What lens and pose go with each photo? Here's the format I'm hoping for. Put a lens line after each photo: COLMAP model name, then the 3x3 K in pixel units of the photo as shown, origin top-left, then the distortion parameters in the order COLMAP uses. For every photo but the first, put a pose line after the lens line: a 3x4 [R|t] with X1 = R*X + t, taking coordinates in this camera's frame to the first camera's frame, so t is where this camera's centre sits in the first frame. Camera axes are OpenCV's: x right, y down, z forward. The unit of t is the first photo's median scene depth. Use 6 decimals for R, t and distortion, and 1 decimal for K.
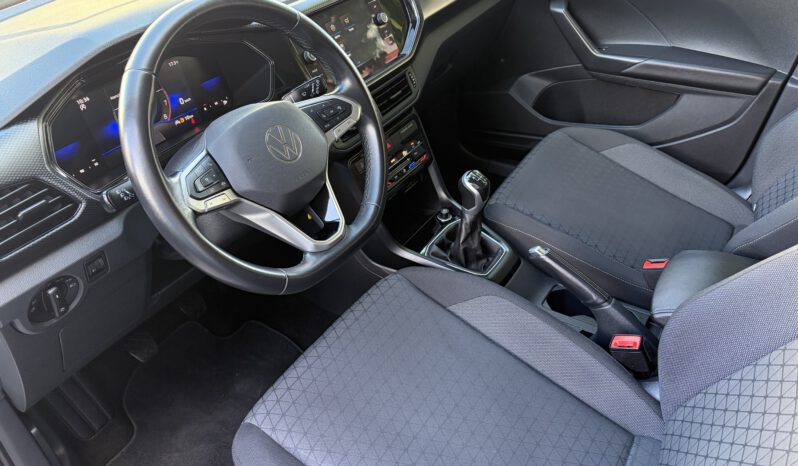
lens RADIAL K [[610.4, 0, 397.9], [0, 610.4, 231.3], [0, 0, 1]] dist [0.026321, 0.000461]
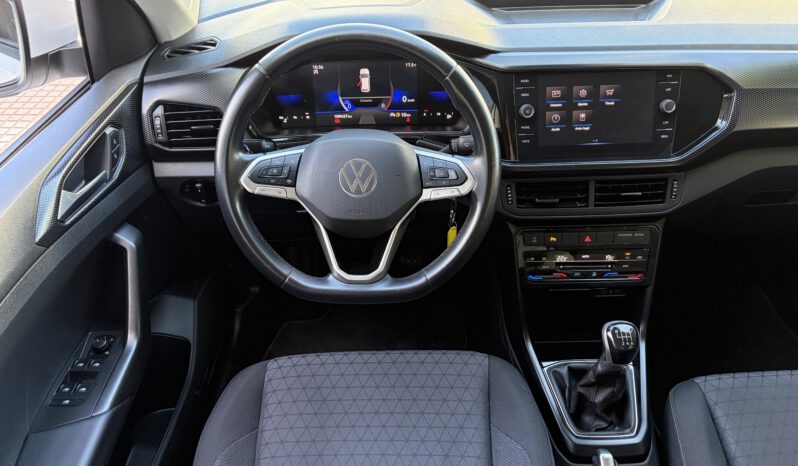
lens RADIAL K [[610.4, 0, 400.1], [0, 610.4, 236.2], [0, 0, 1]] dist [0.026321, 0.000461]
pose [[0.565218, 0.548627, -0.616065, 0.439373], [-0.495369, 0.822887, 0.278326, -0.305882], [0.659650, 0.147865, 0.736884, 0.227543]]
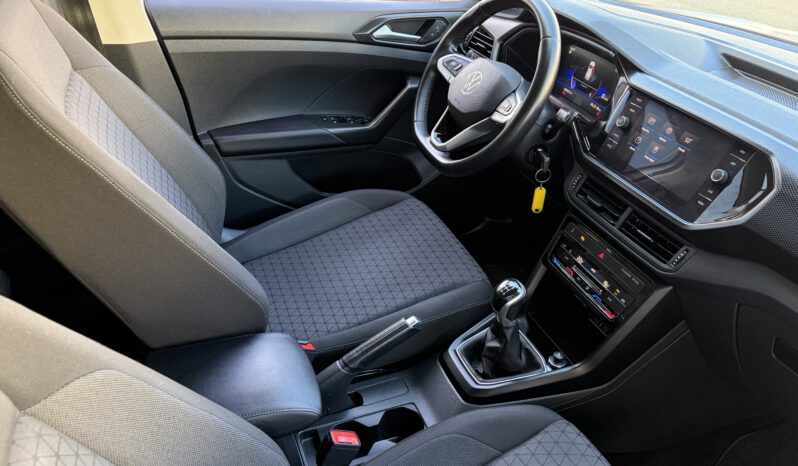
lens RADIAL K [[610.4, 0, 396.1], [0, 610.4, 235.9], [0, 0, 1]] dist [0.026321, 0.000461]
pose [[-0.570436, 0.463823, -0.677843, 0.932090], [-0.507243, 0.450153, 0.734892, -0.813881], [0.645993, 0.763040, -0.021512, 0.956810]]
